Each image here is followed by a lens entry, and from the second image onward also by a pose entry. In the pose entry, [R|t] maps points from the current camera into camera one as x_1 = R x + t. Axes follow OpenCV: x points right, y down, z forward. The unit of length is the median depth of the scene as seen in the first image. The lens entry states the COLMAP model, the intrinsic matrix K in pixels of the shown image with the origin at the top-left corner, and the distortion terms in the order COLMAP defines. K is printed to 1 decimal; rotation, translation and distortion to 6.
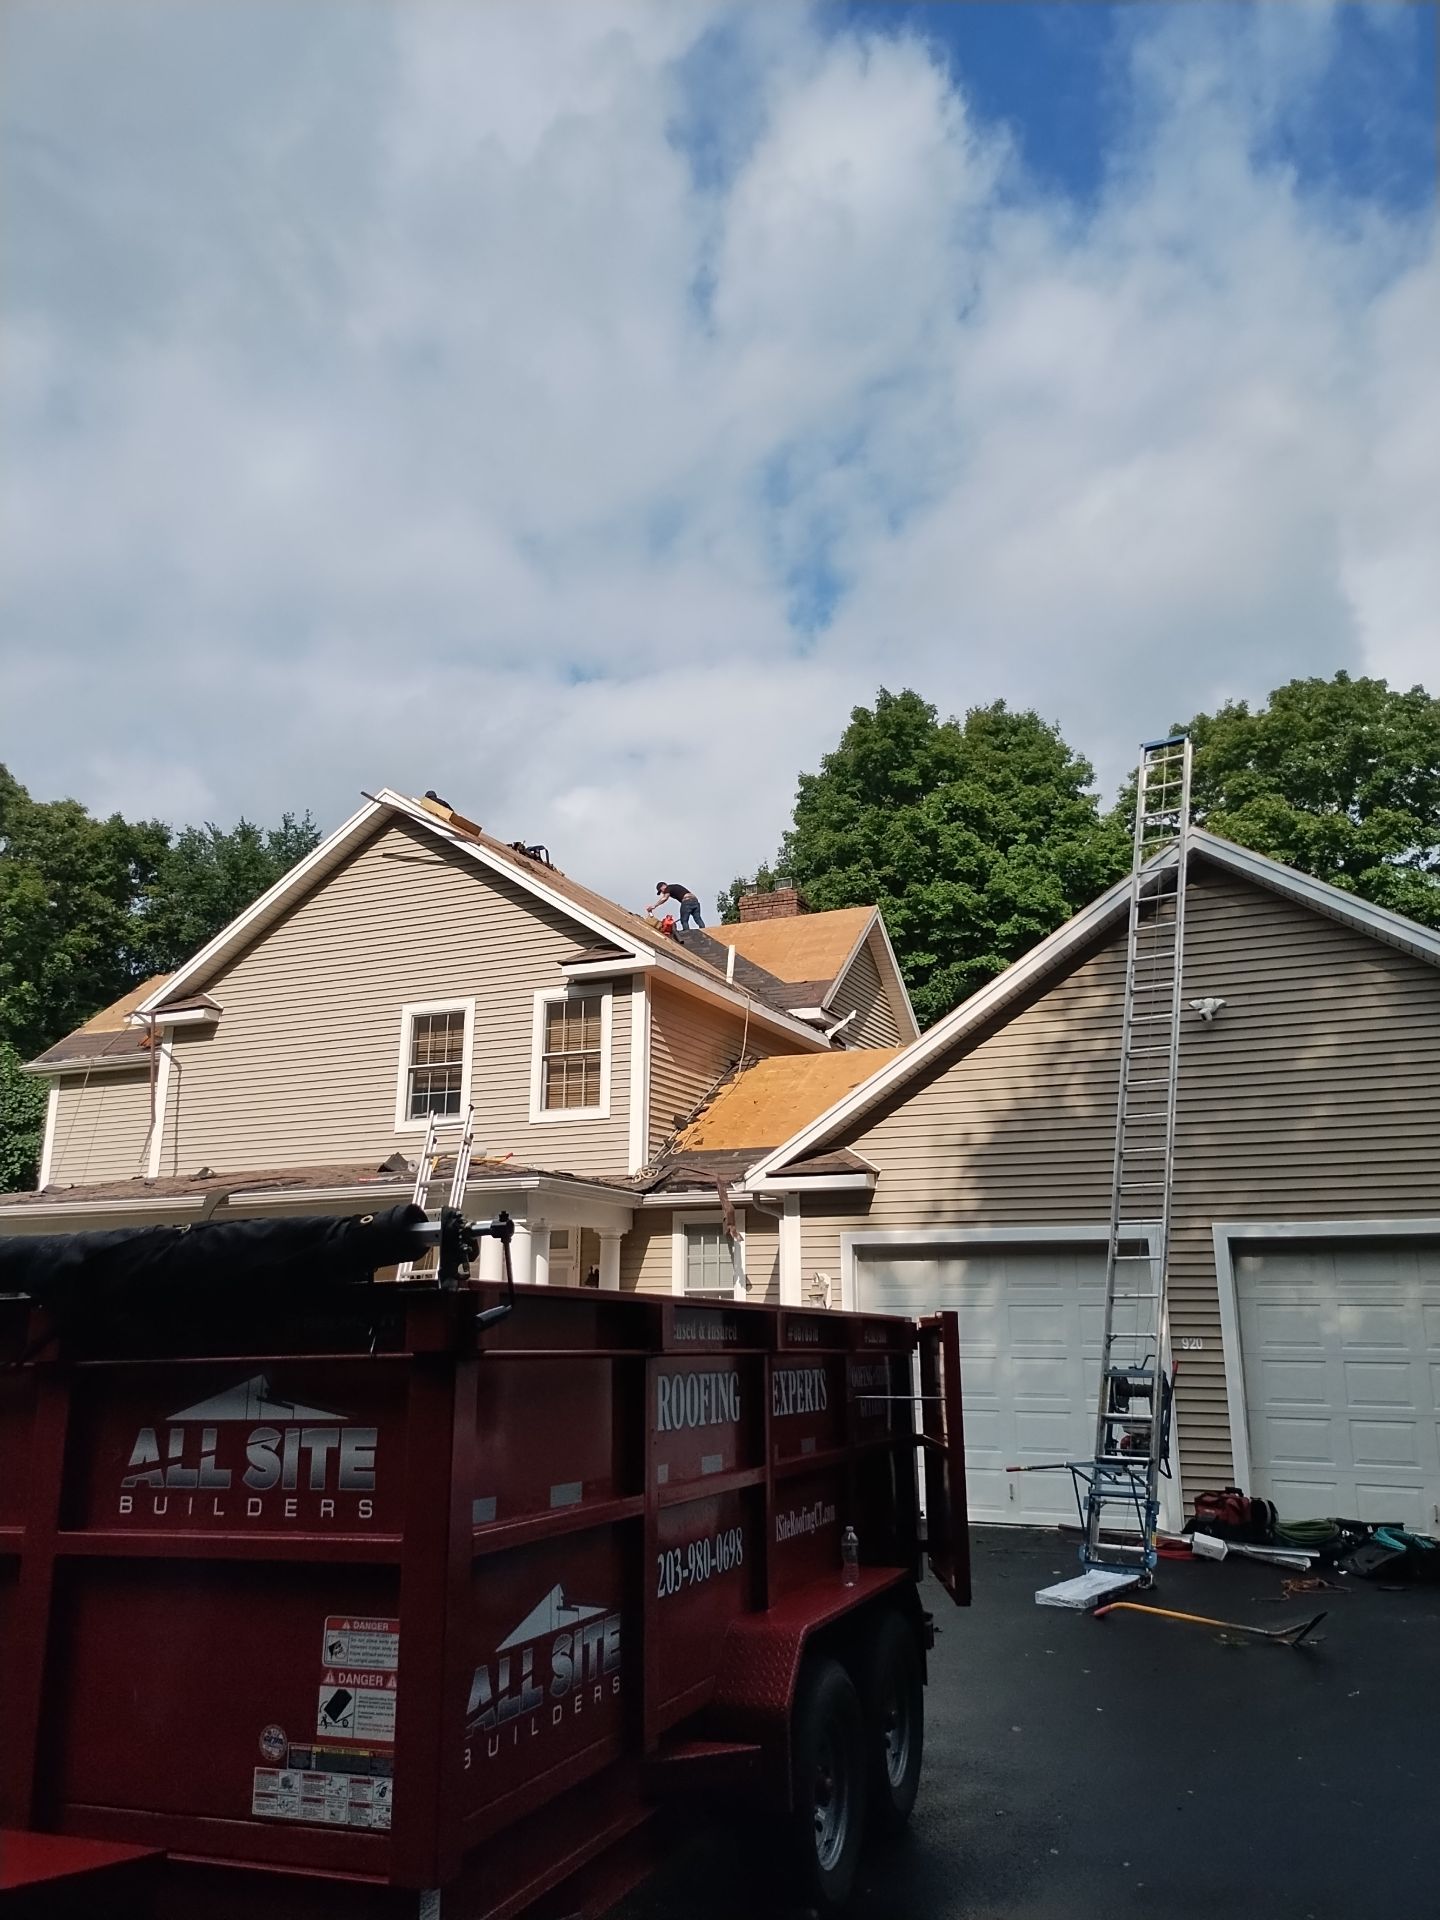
lens RADIAL K [[1463.8, 0, 720.0], [0, 1463.8, 960.0], [0, 0, 1]] dist [0.047247, -0.003780]
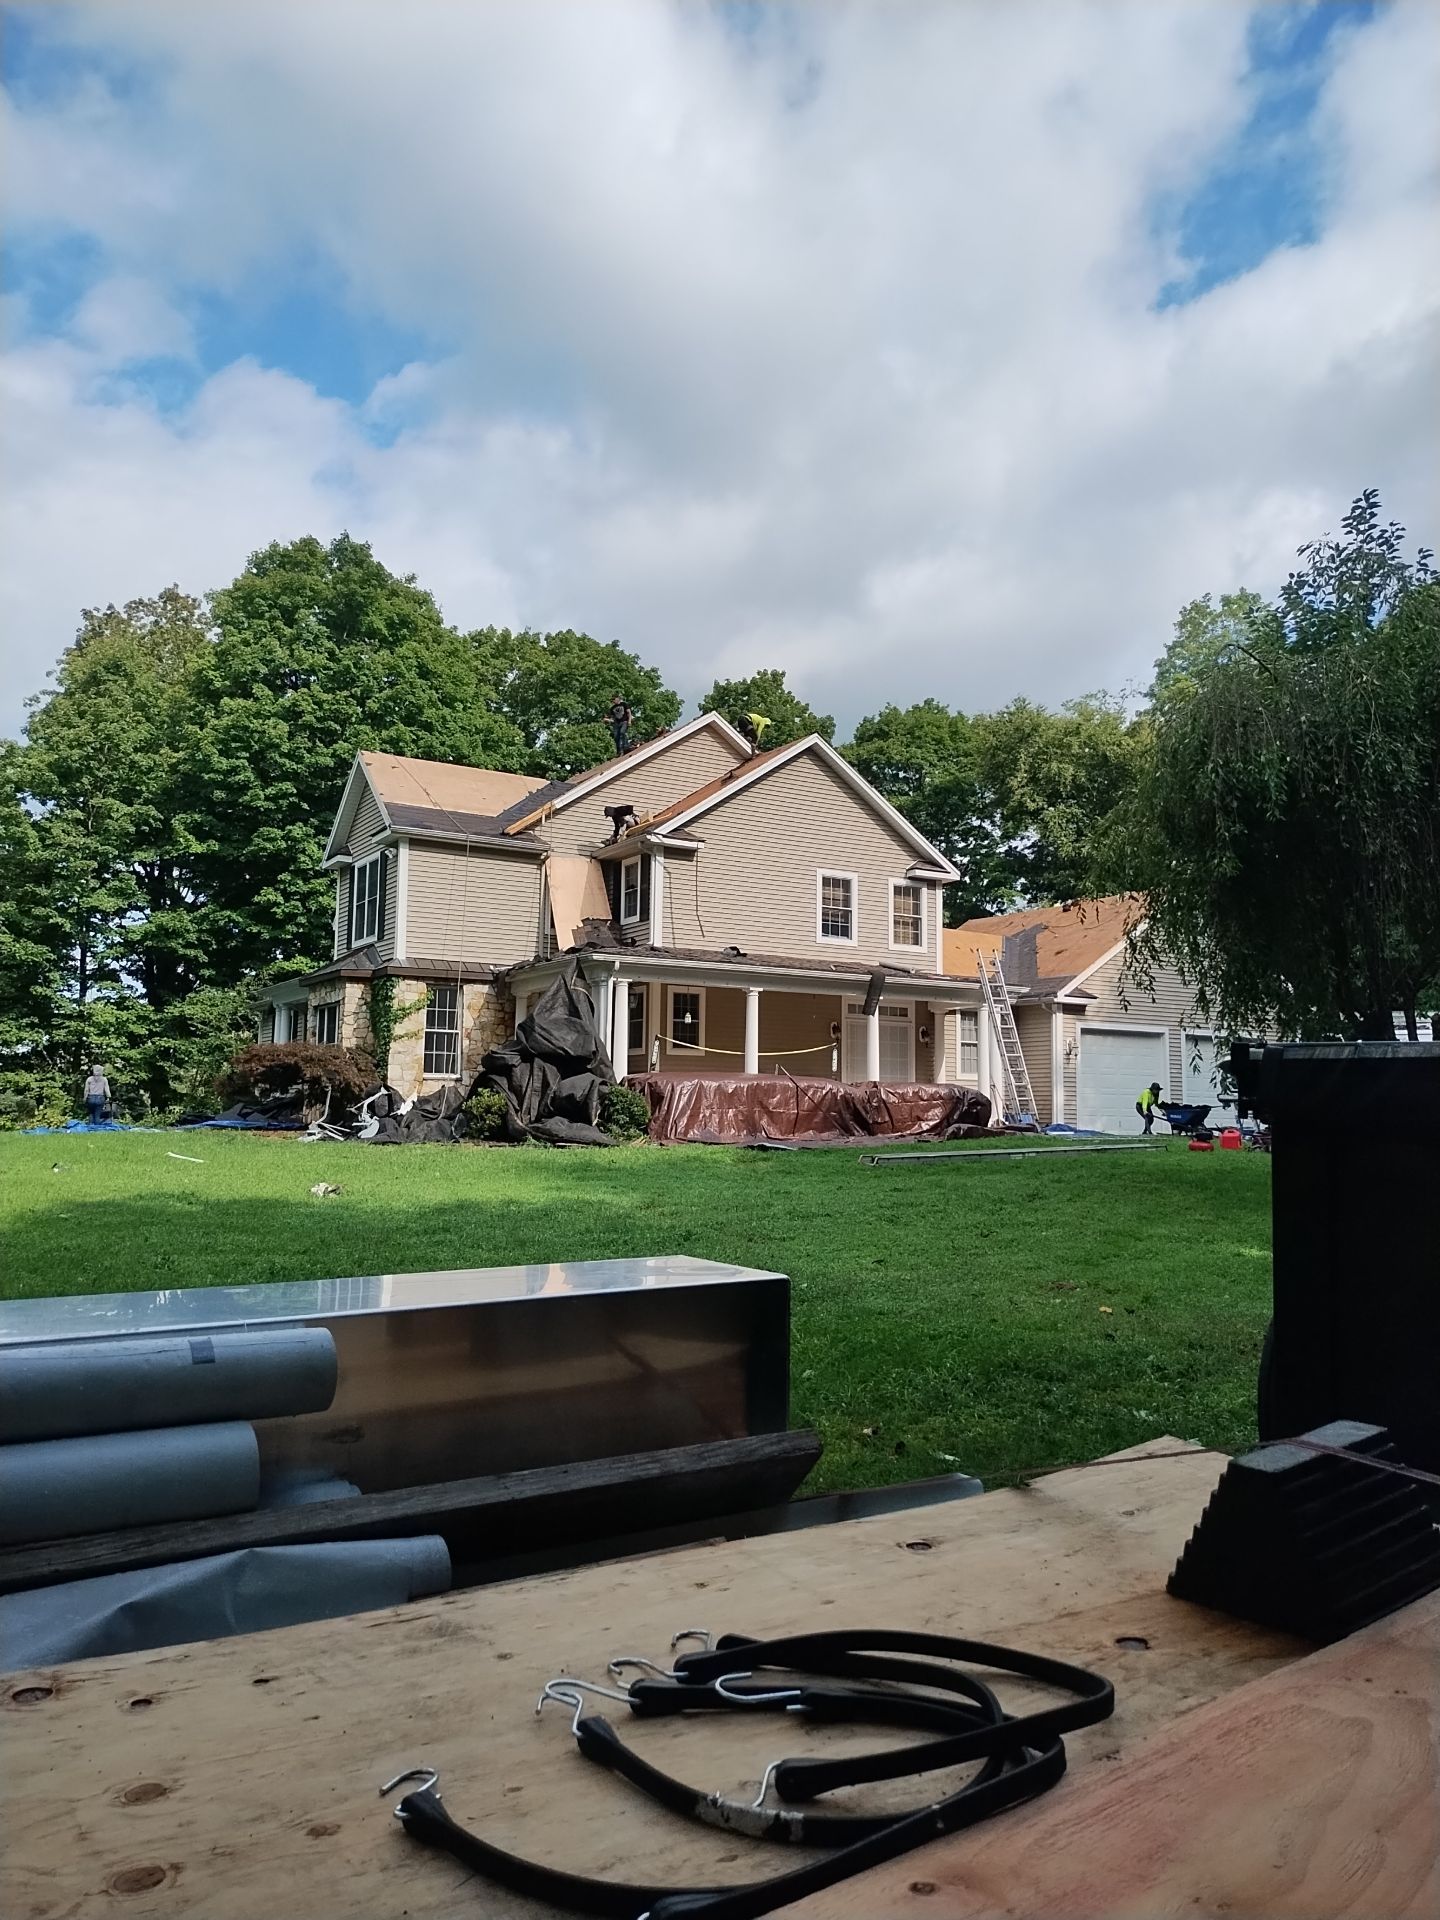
lens RADIAL K [[1463.8, 0, 720.0], [0, 1463.8, 960.0], [0, 0, 1]] dist [0.047247, -0.003780]
pose [[0.513450, 0.088567, 0.853537, -1.789671], [-0.218302, 0.975417, 0.030107, 0.113418], [-0.829888, -0.201787, 0.520162, 0.213400]]
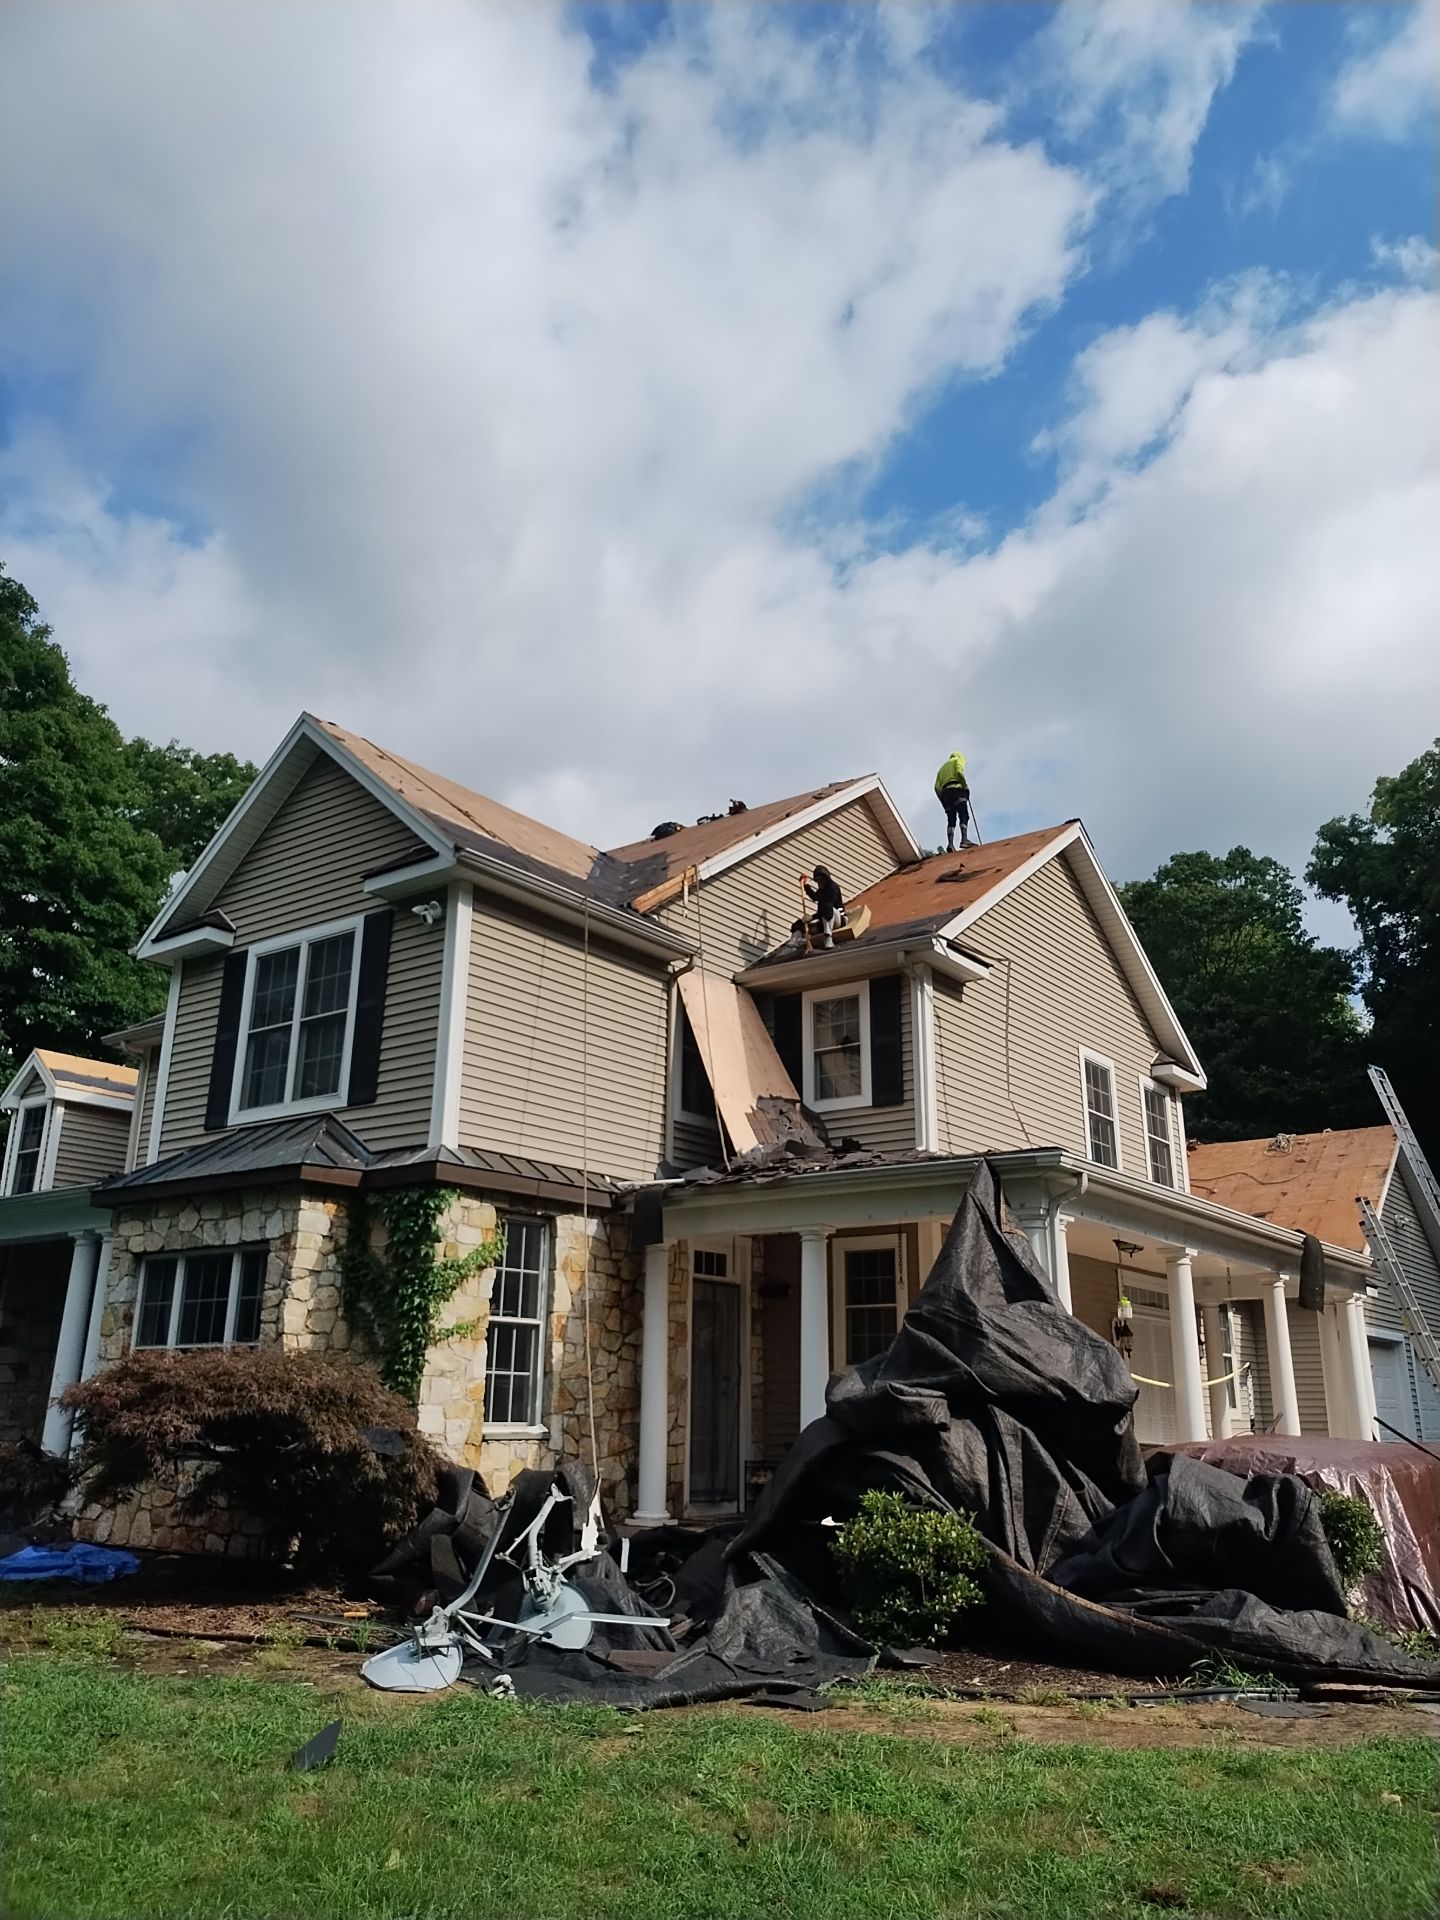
lens RADIAL K [[1463.8, 0, 720.0], [0, 1463.8, 960.0], [0, 0, 1]] dist [0.047247, -0.003780]
pose [[0.152087, 0.281085, 0.947555, -1.263939], [-0.255392, 0.937325, -0.237058, 0.286095], [-0.954801, -0.205944, 0.214341, 1.087194]]
